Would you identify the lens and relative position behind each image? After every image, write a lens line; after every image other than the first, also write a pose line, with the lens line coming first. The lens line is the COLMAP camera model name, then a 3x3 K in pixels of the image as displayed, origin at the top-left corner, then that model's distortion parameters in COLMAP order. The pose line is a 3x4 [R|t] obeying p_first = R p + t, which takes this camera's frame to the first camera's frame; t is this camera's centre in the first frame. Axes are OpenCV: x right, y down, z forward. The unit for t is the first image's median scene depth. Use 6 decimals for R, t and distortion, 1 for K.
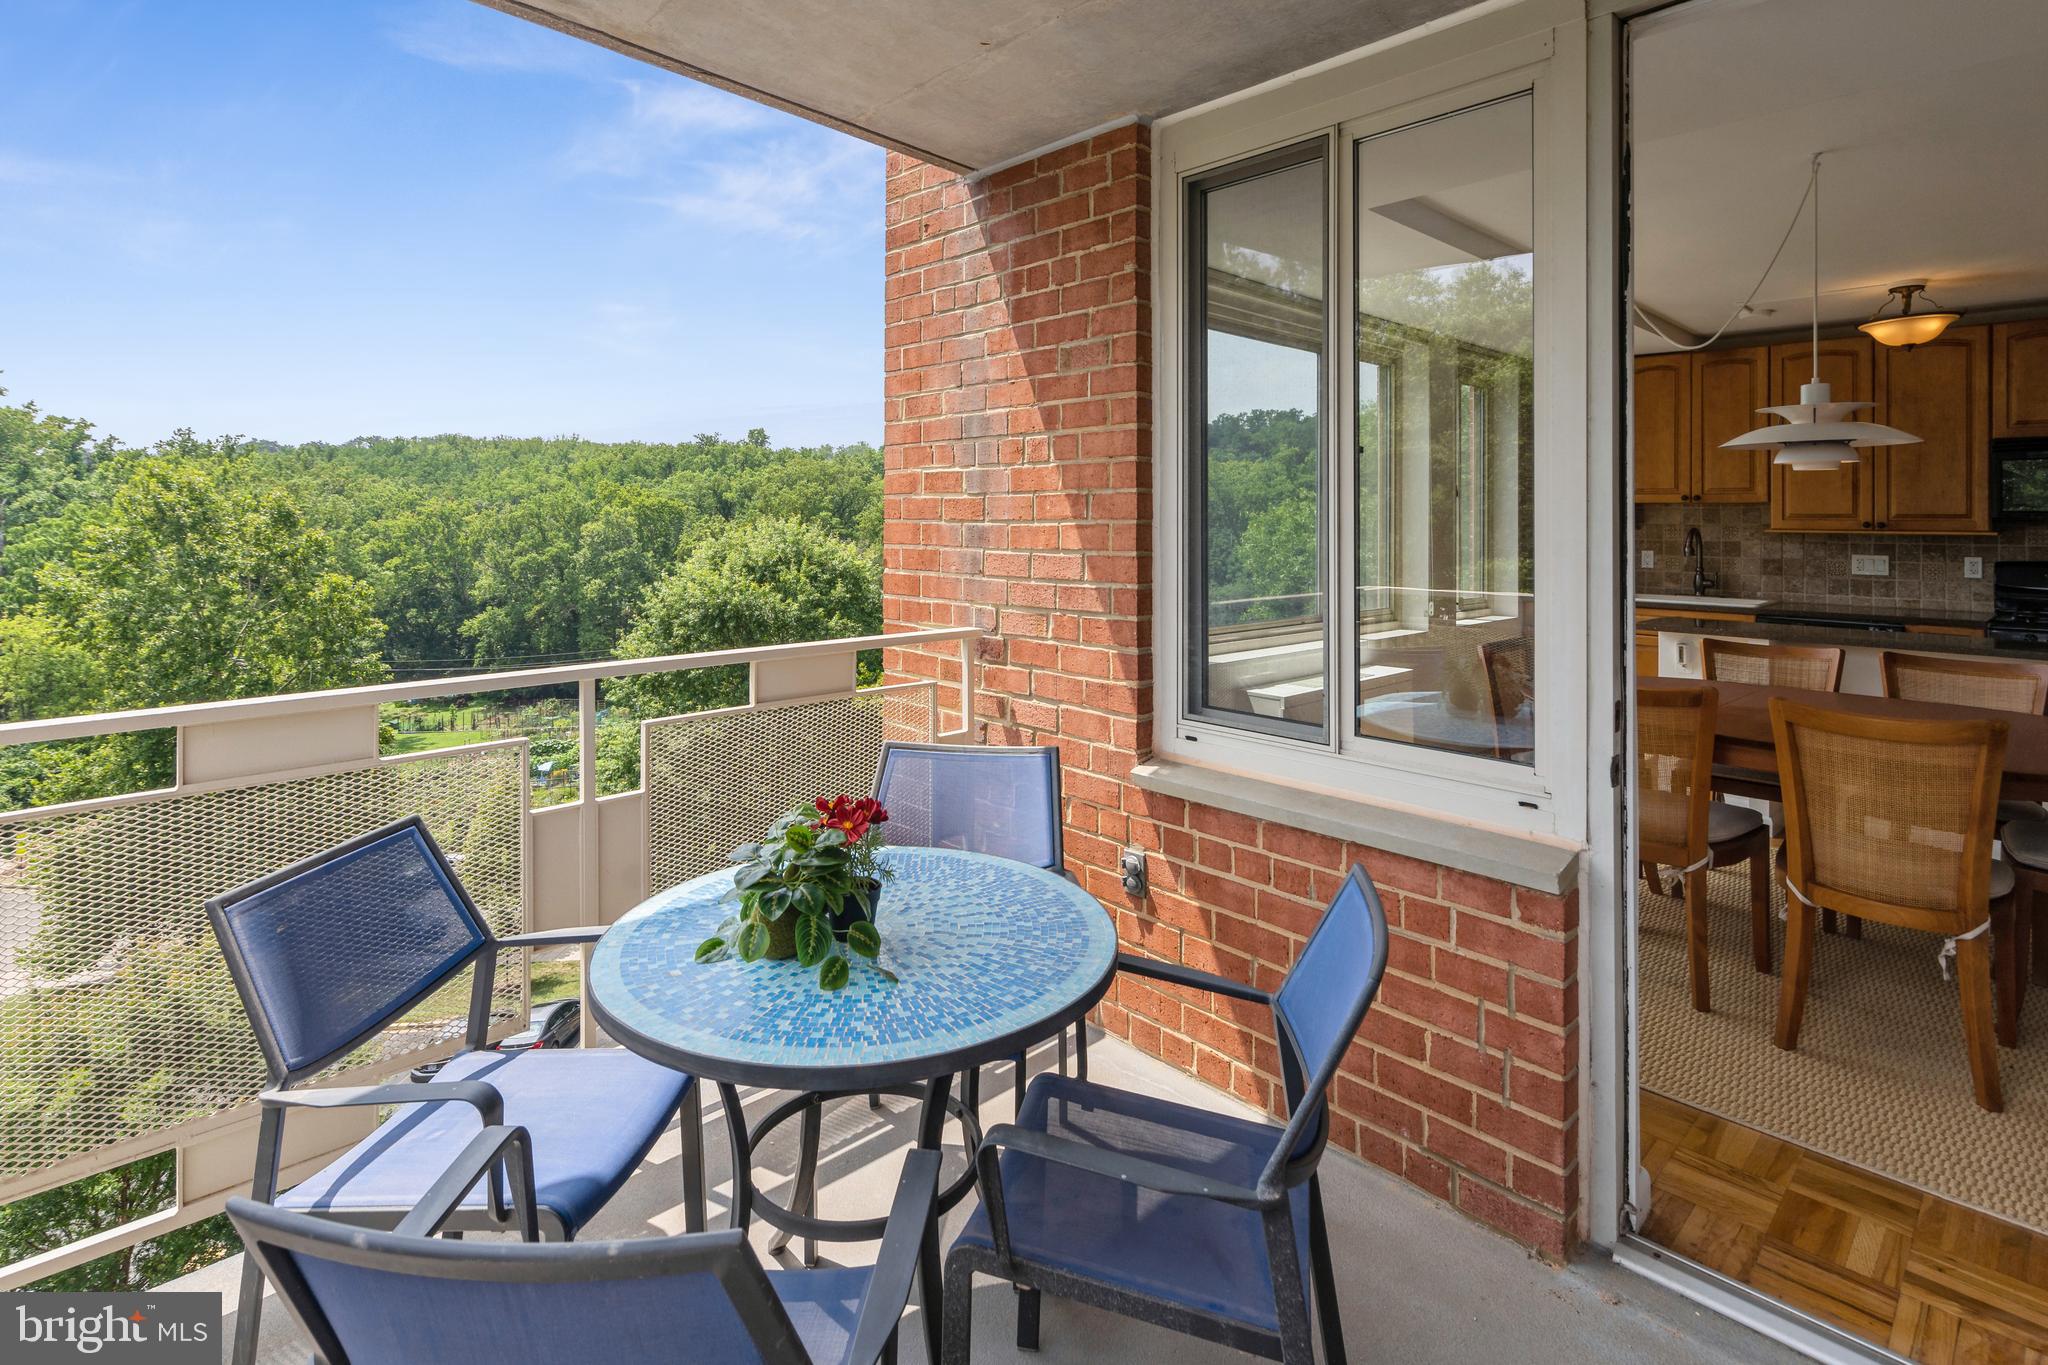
lens RADIAL K [[1017.7, 0, 1022.8], [0, 1017.7, 518.6], [0, 0, 1]] dist [-0.000924, 0.000128]
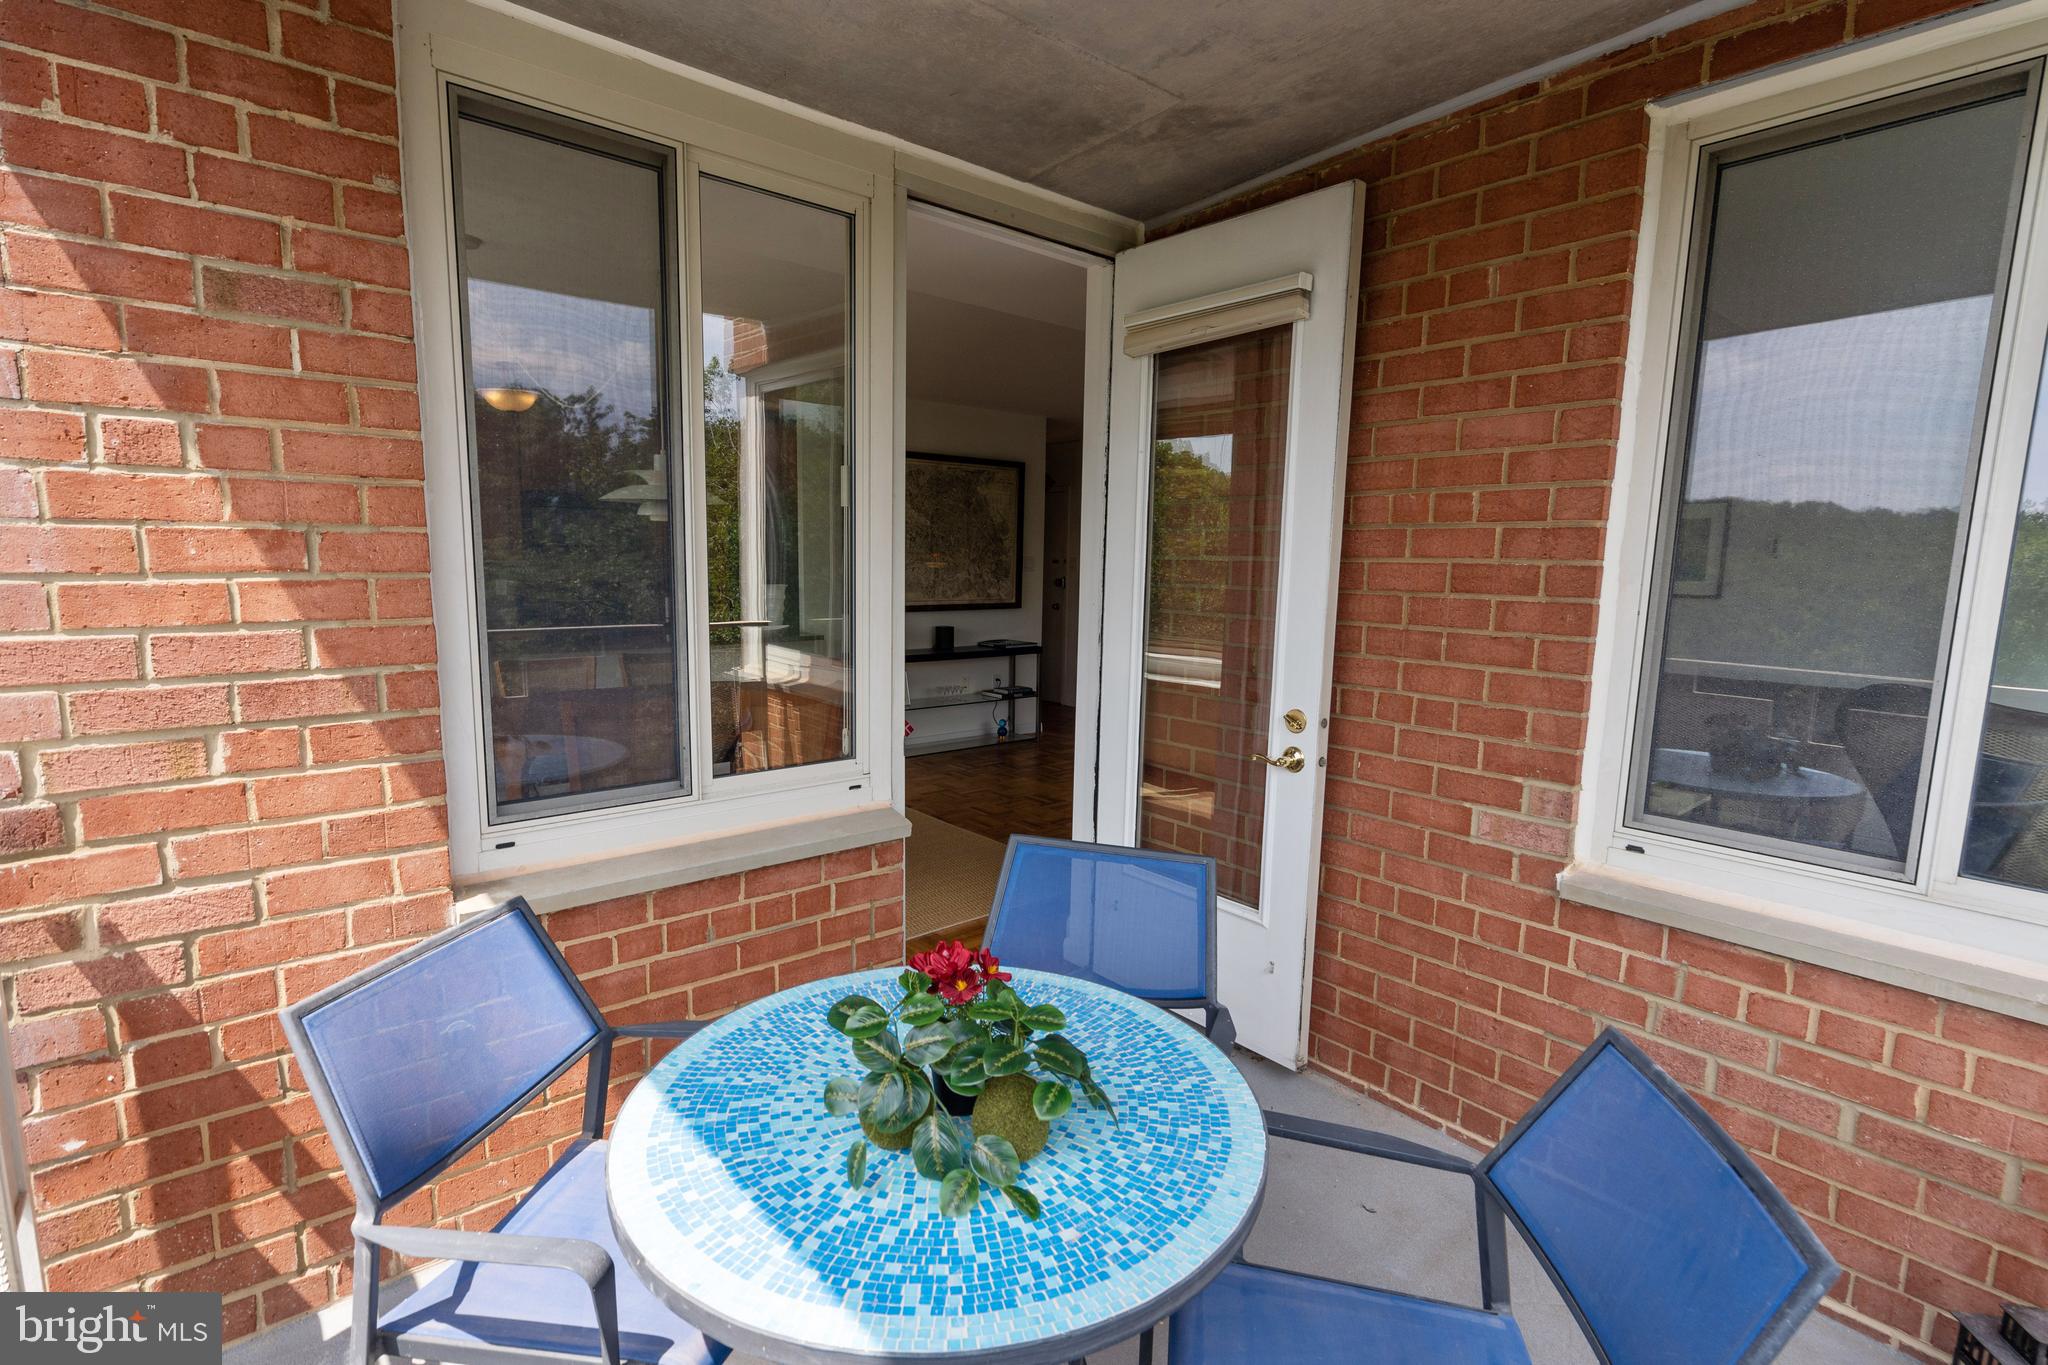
lens RADIAL K [[949.0, 0, 1013.4], [0, 949.0, 695.4], [0, 0, 1]] dist [-0.001155, 0.000839]
pose [[0.049974, -0.150979, 0.987273, -0.243440], [-0.019641, 0.988168, 0.152110, -0.010465], [-0.998557, -0.026993, 0.046417, 0.257796]]
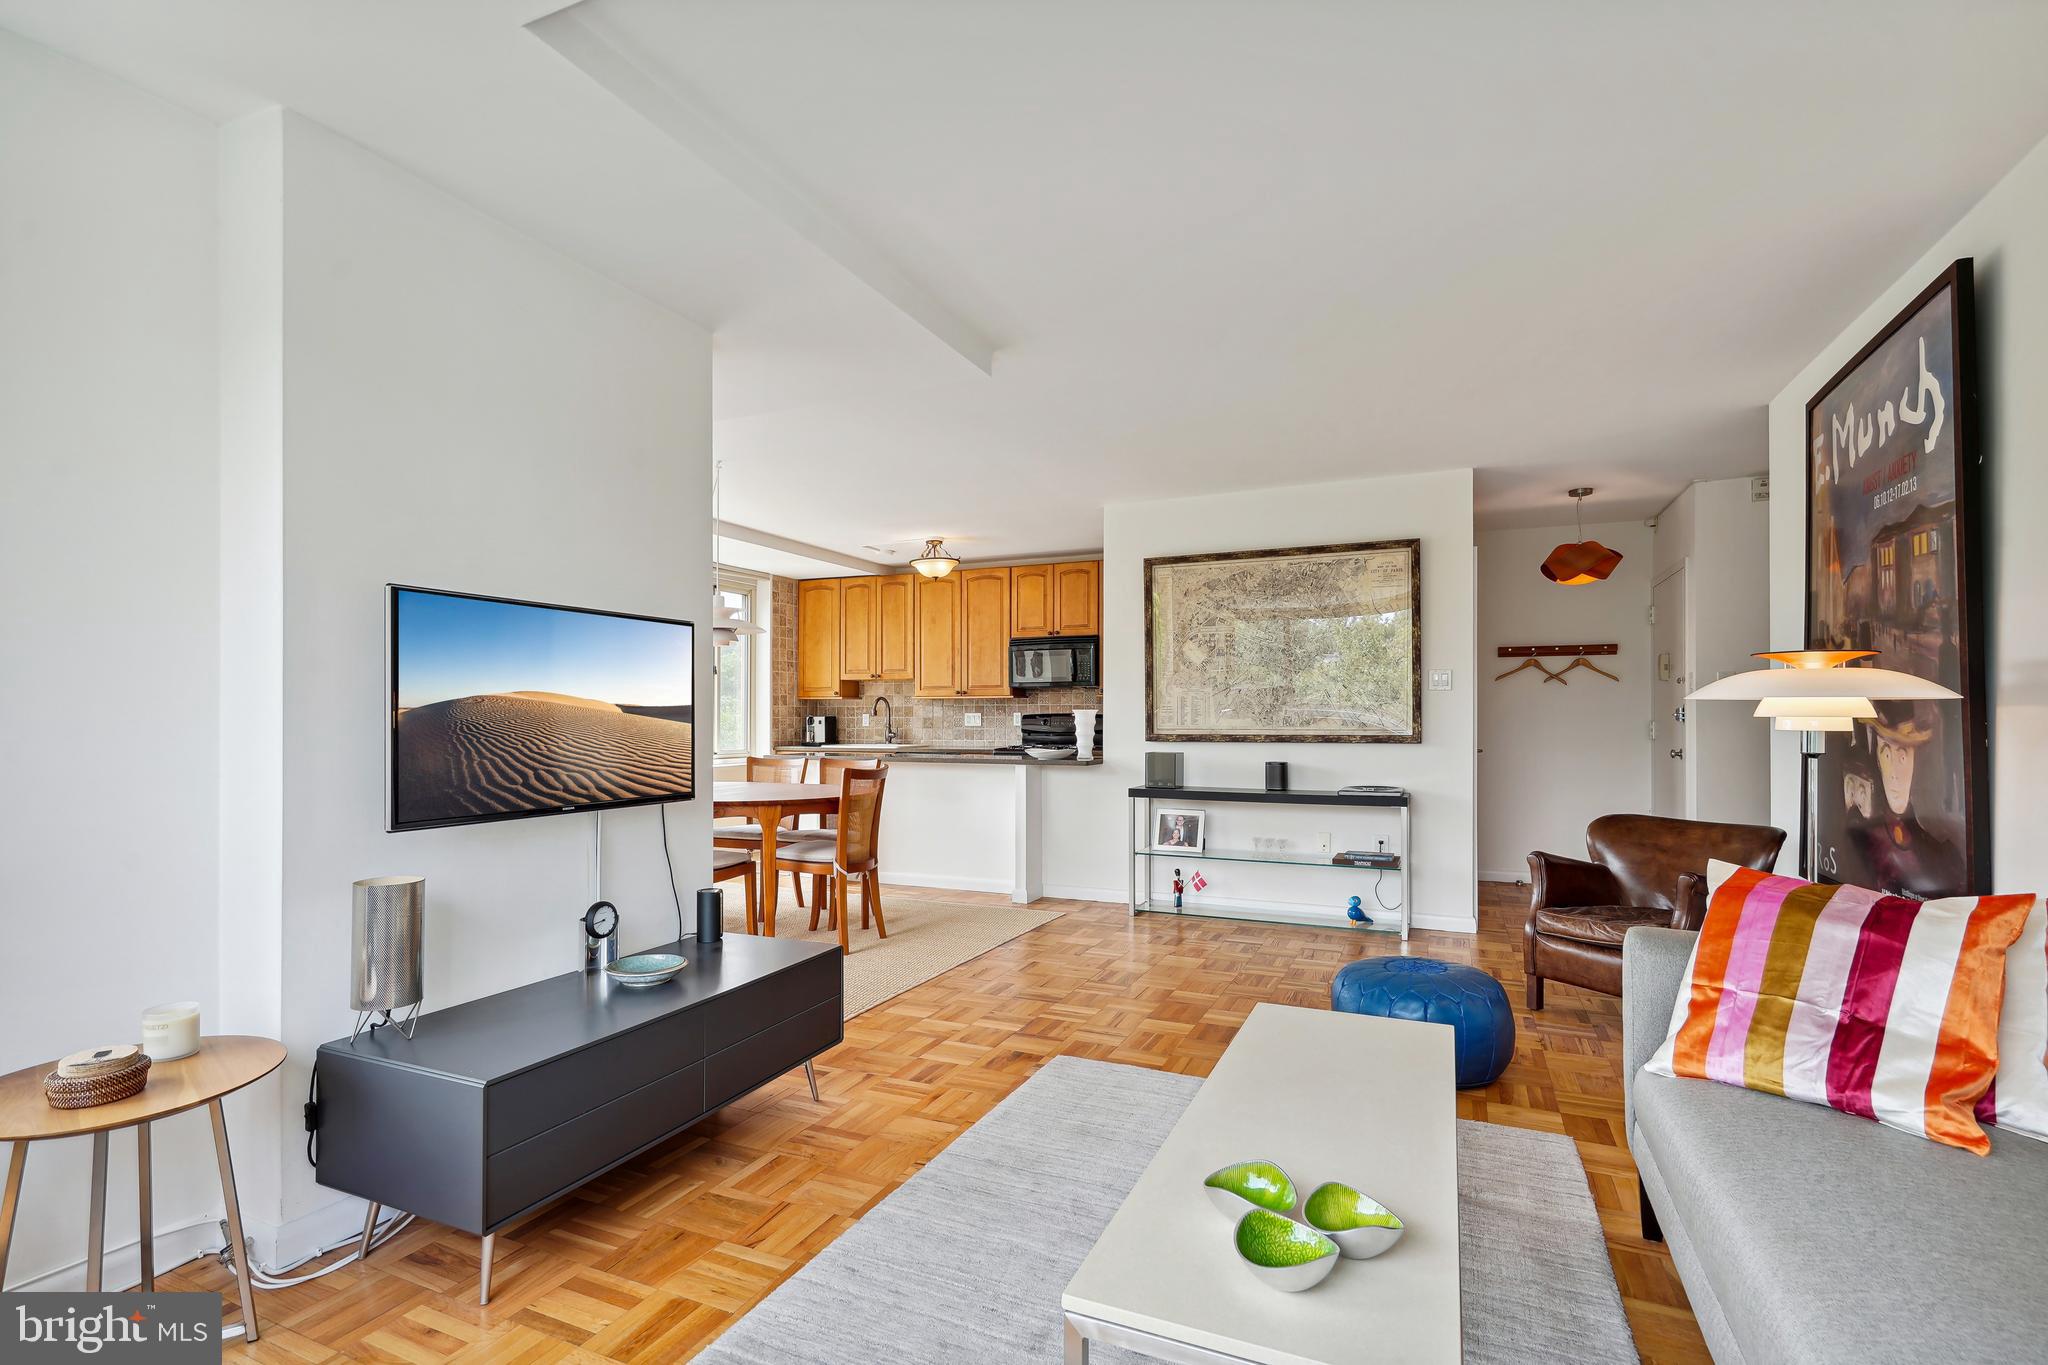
lens RADIAL K [[949.0, 0, 1013.4], [0, 949.0, 695.4], [0, 0, 1]] dist [-0.001155, 0.000839]
pose [[0.924540, 0.005179, 0.381049, 0.335752], [0.003512, 0.999749, -0.022111, 0.039876], [-0.381068, 0.021781, 0.924290, -0.344226]]
